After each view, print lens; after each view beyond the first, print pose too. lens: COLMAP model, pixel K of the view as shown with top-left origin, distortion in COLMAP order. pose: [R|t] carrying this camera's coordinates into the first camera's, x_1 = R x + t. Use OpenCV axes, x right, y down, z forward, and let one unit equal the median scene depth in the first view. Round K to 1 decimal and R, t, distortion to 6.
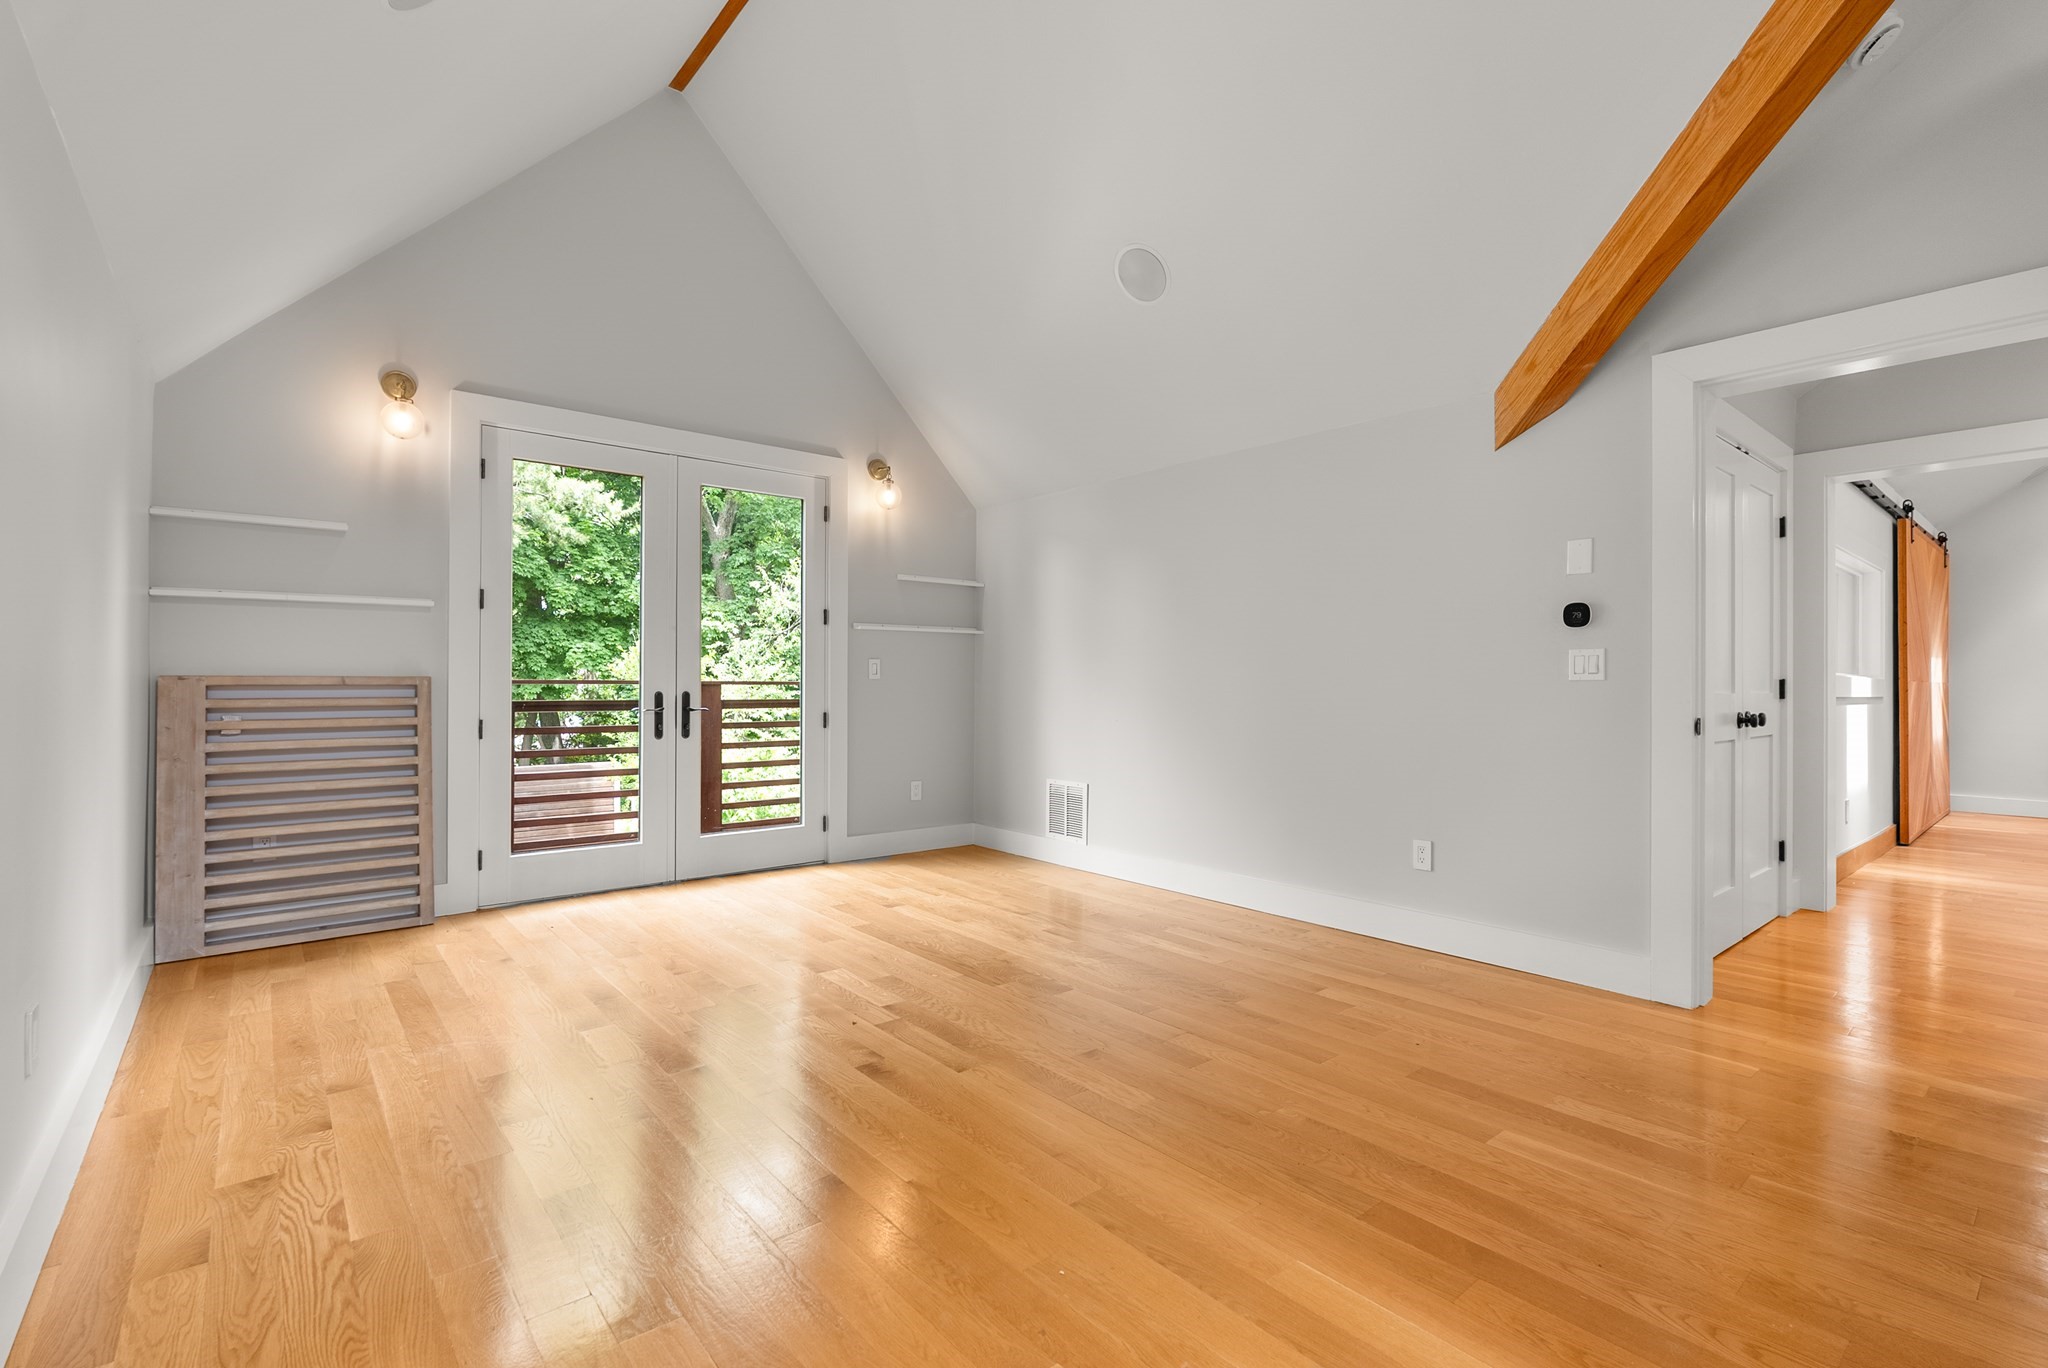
lens RADIAL K [[921.9, 0, 1024.8], [0, 921.9, 691.8], [0, 0, 1]] dist [-0.002704, 0.000098]
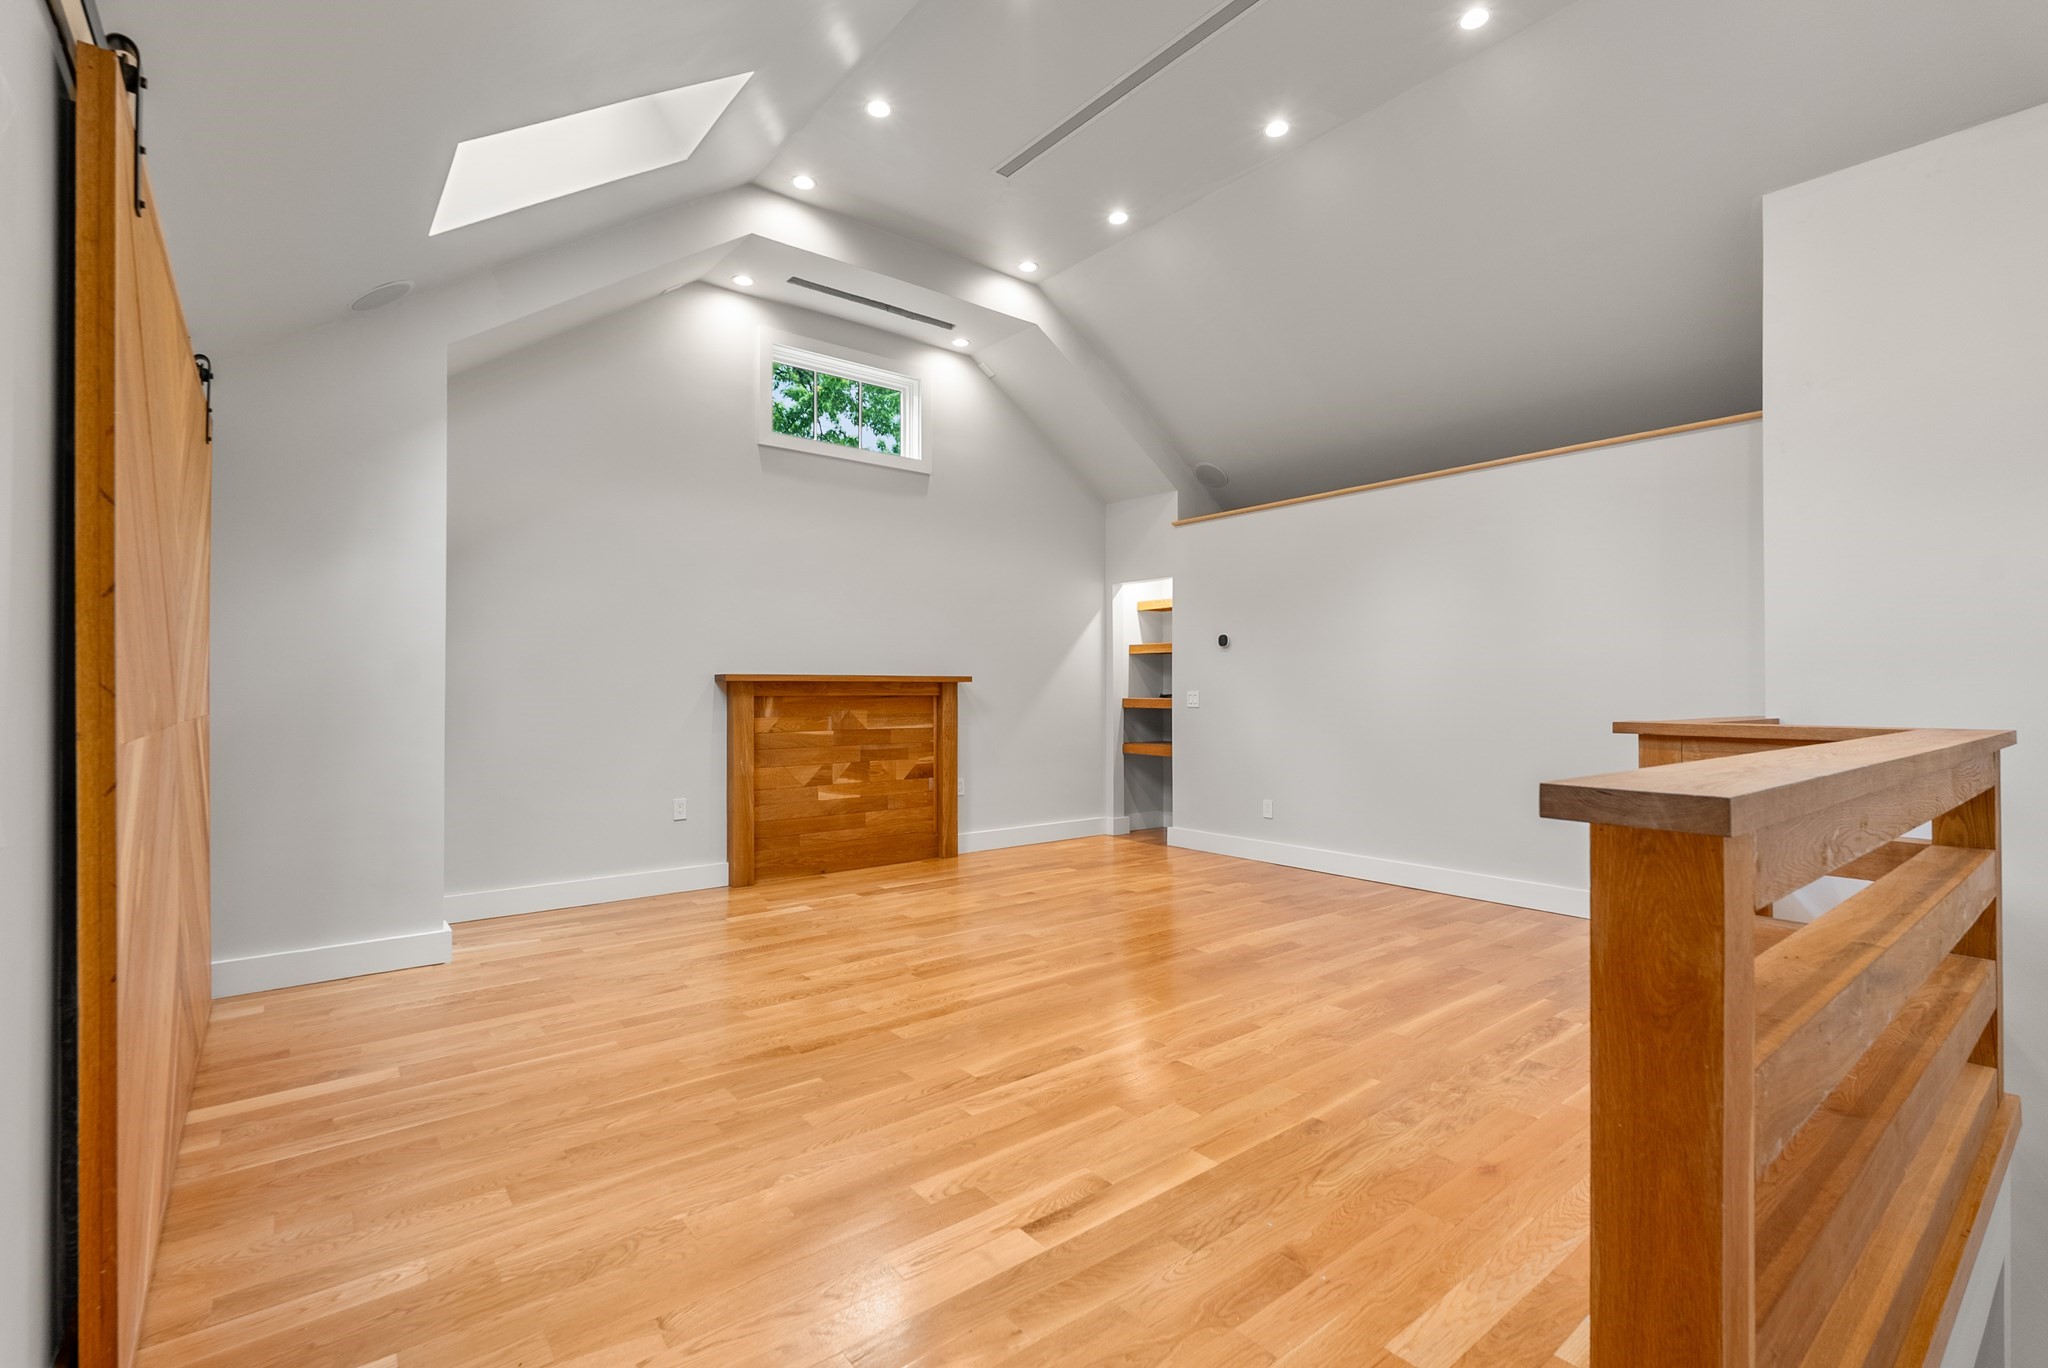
lens RADIAL K [[921.9, 0, 1024.8], [0, 921.9, 691.8], [0, 0, 1]] dist [-0.002704, 0.000098]
pose [[0.015780, -0.000071, 0.999875, 0.715421], [0.001430, 0.999999, 0.000048, -0.024629], [-0.999874, 0.001429, 0.015780, 0.750561]]
